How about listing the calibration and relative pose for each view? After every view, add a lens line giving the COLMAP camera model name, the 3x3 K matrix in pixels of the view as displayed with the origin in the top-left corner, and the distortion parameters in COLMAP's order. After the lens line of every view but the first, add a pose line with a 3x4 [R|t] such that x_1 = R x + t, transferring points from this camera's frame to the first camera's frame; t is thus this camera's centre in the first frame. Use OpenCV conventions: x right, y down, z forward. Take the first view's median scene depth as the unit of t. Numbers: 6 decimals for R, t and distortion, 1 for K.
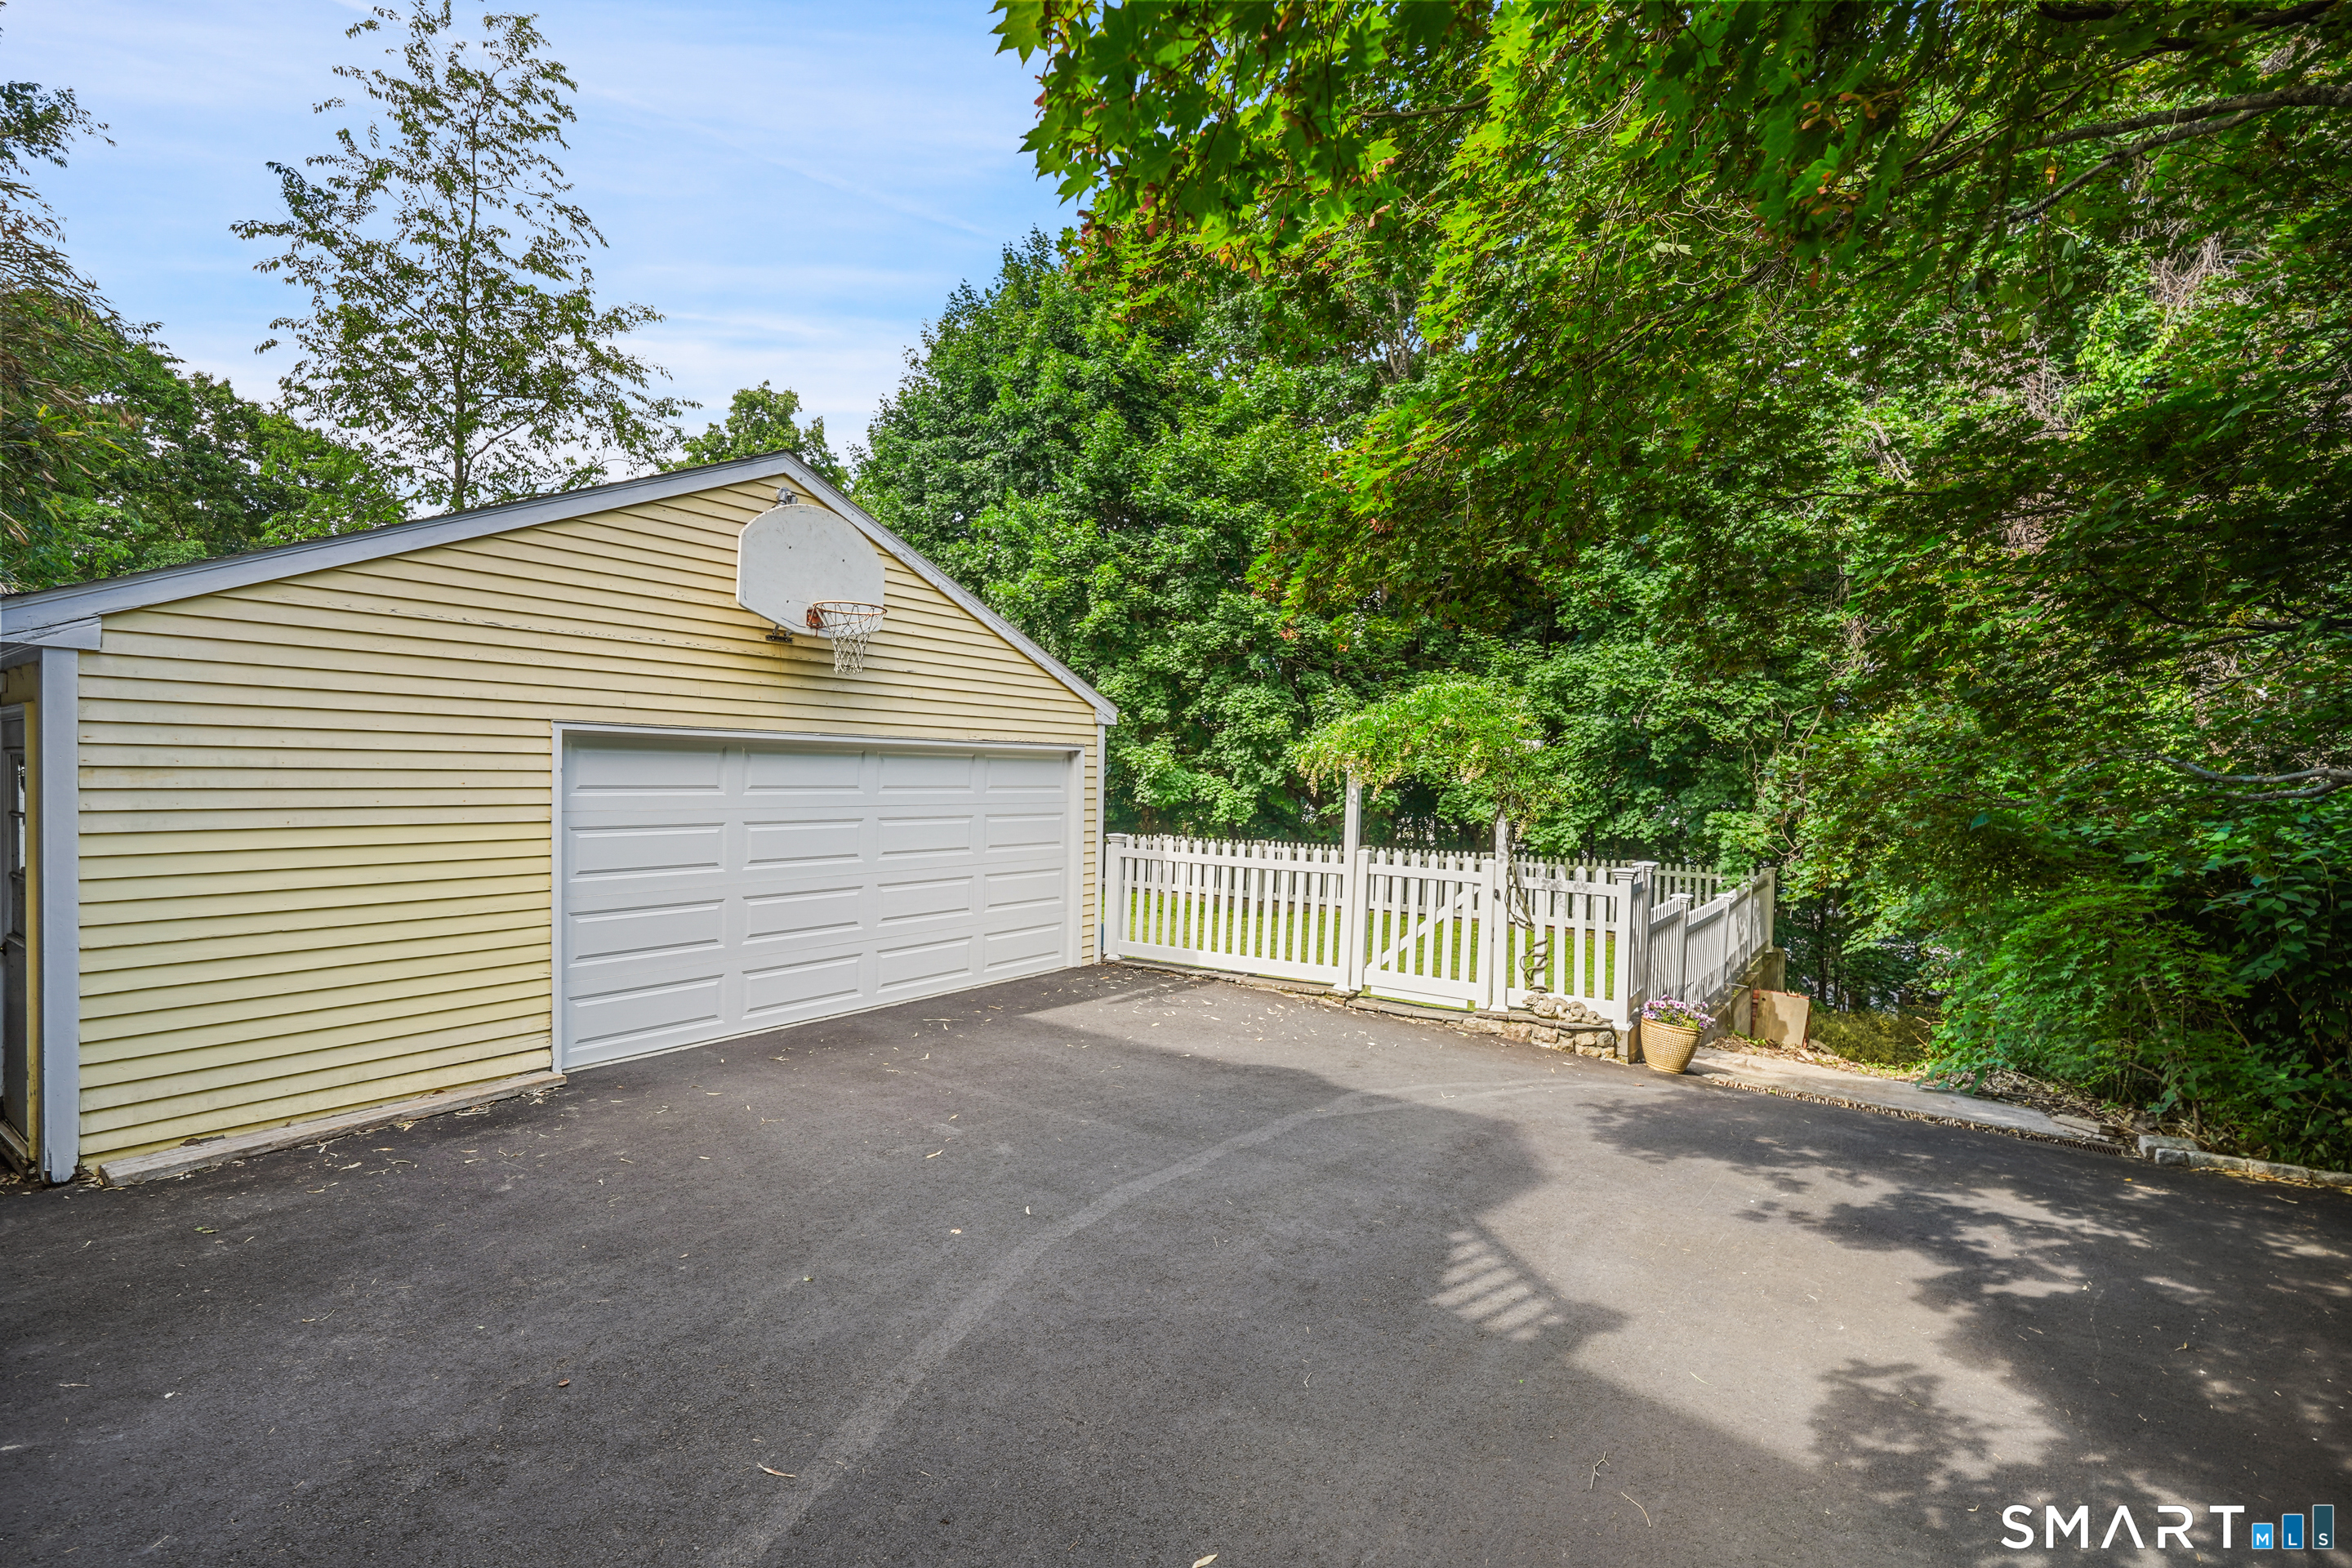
lens RADIAL K [[1049.4, 0, 1181.2], [0, 1049.4, 774.1], [0, 0, 1]] dist [-0.004699, 0.000783]
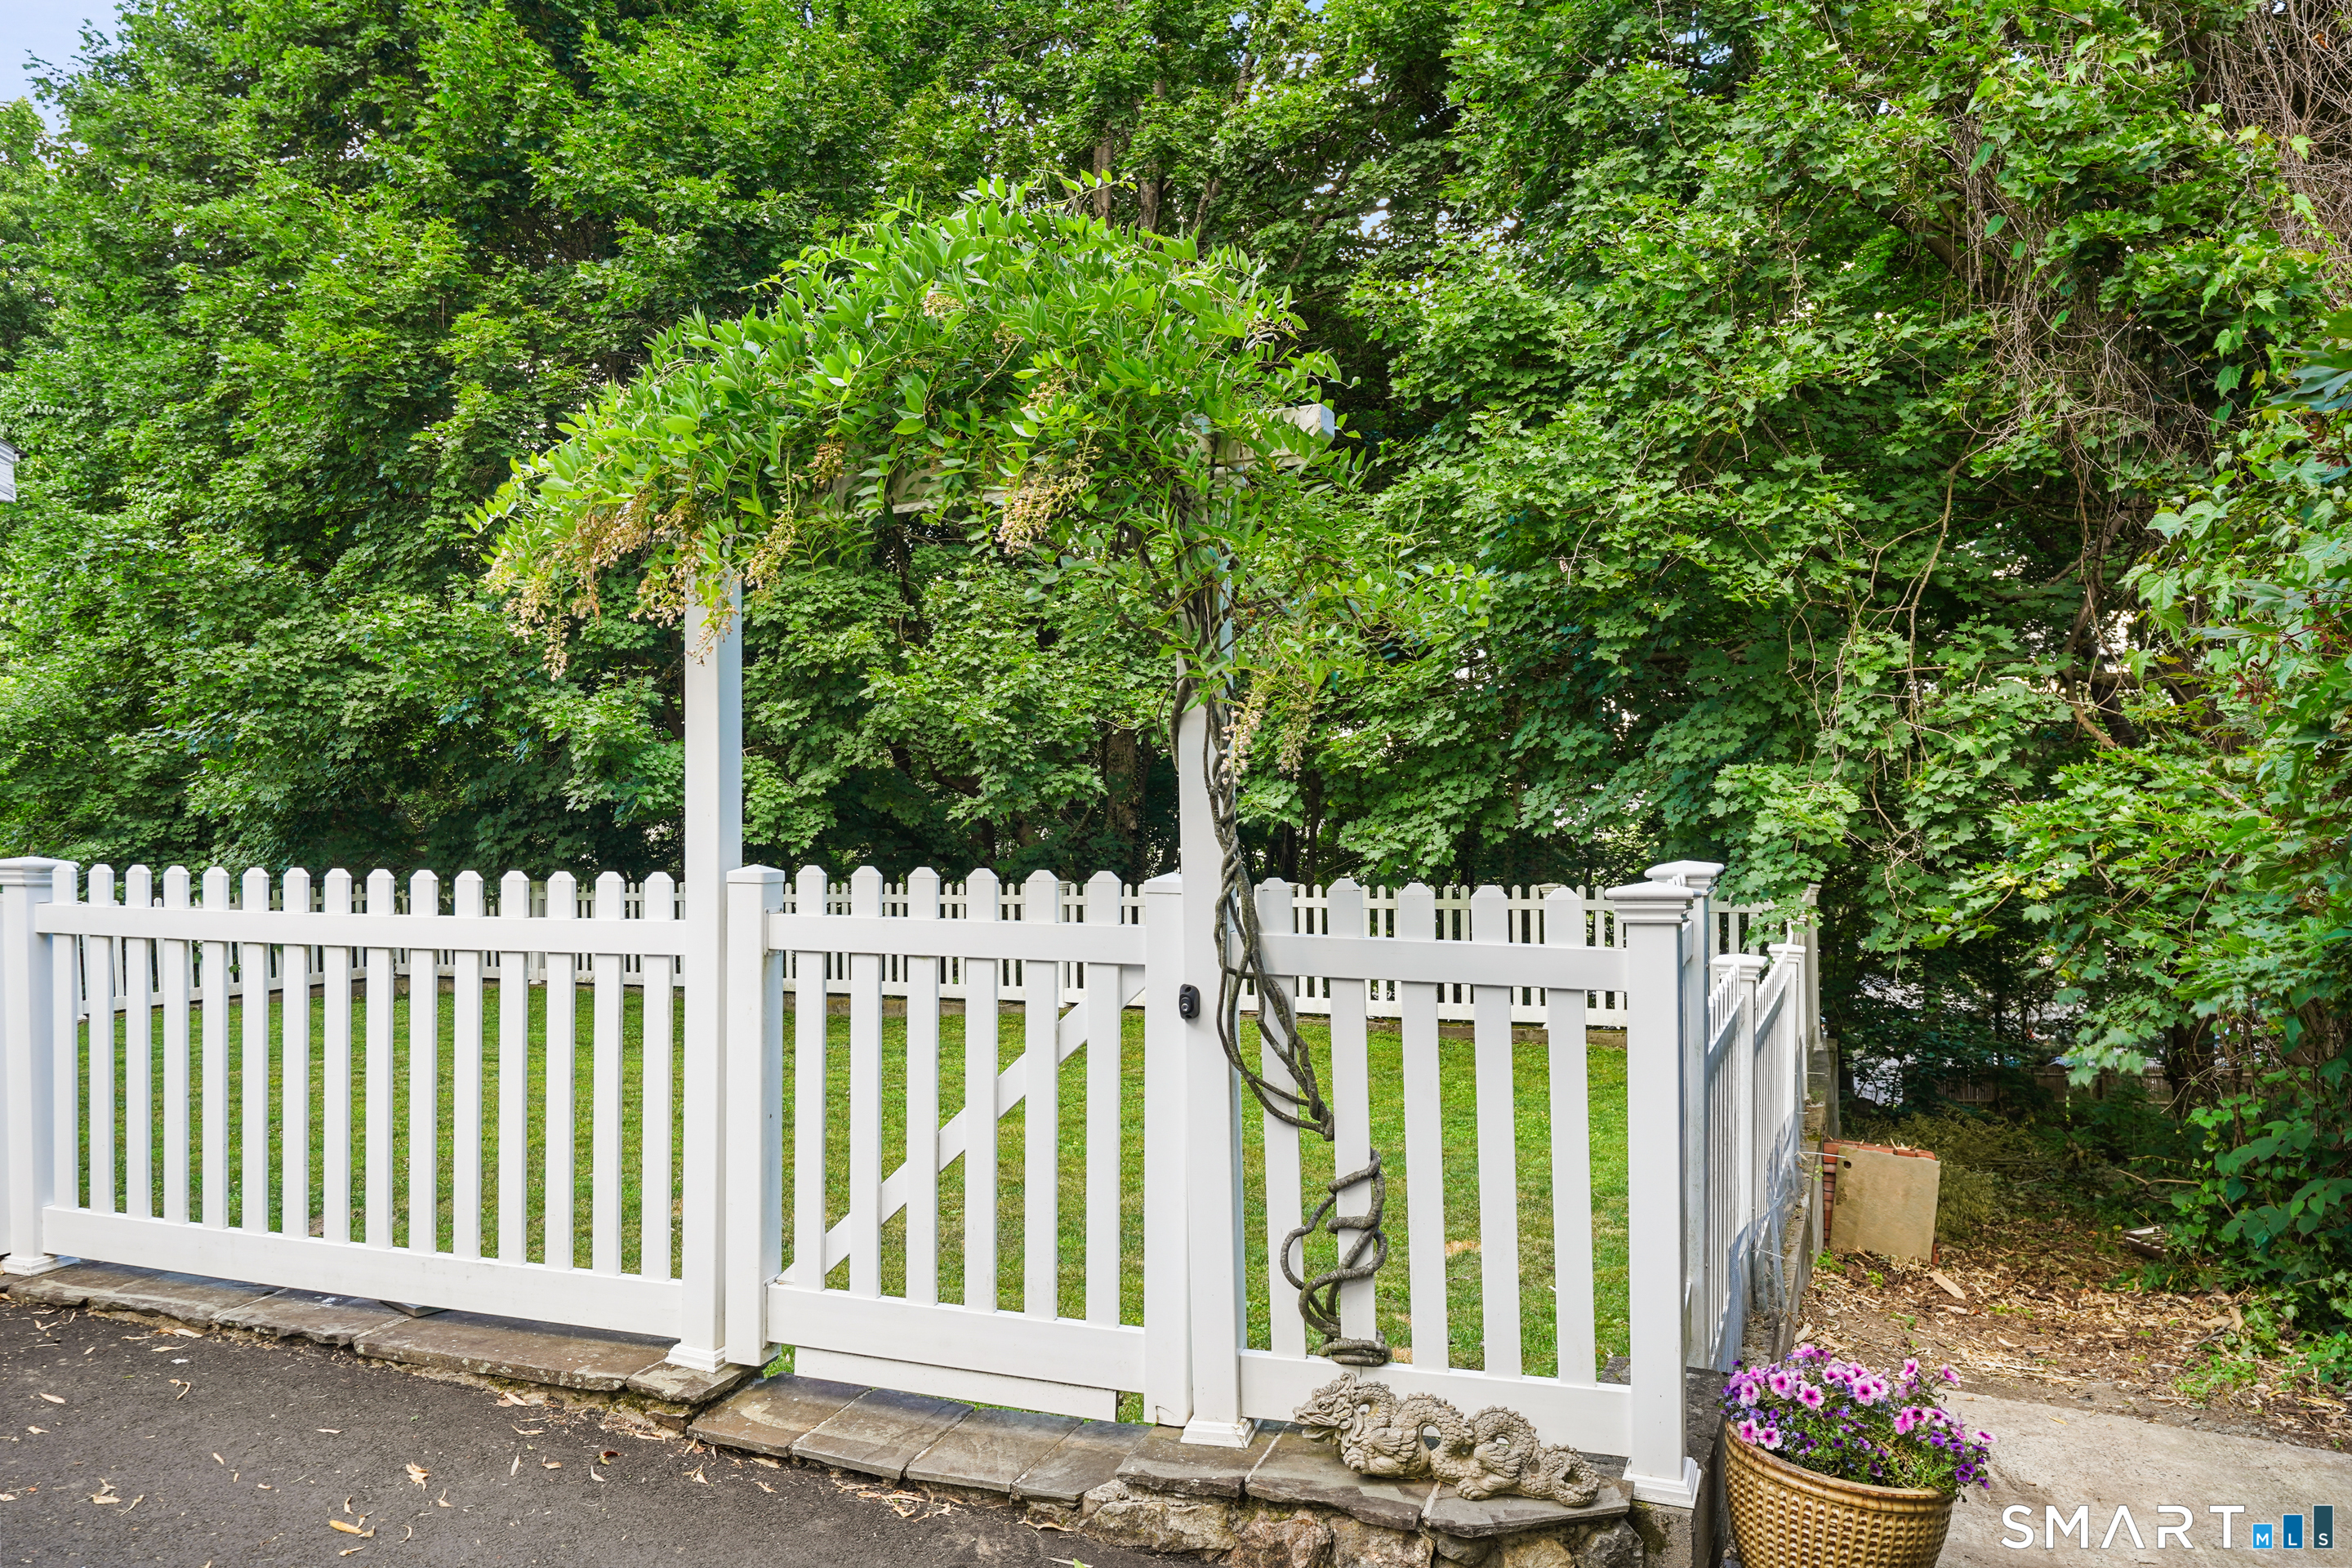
lens RADIAL K [[1325.1, 0, 1176.0], [0, 1325.1, 784.0], [0, 0, 1]] dist [0.001942, -0.000109]
pose [[0.985292, -0.035521, 0.167145, 0.173876], [0.038887, 0.999101, -0.016910, 0.046145], [-0.166394, 0.023161, 0.985787, 0.478129]]
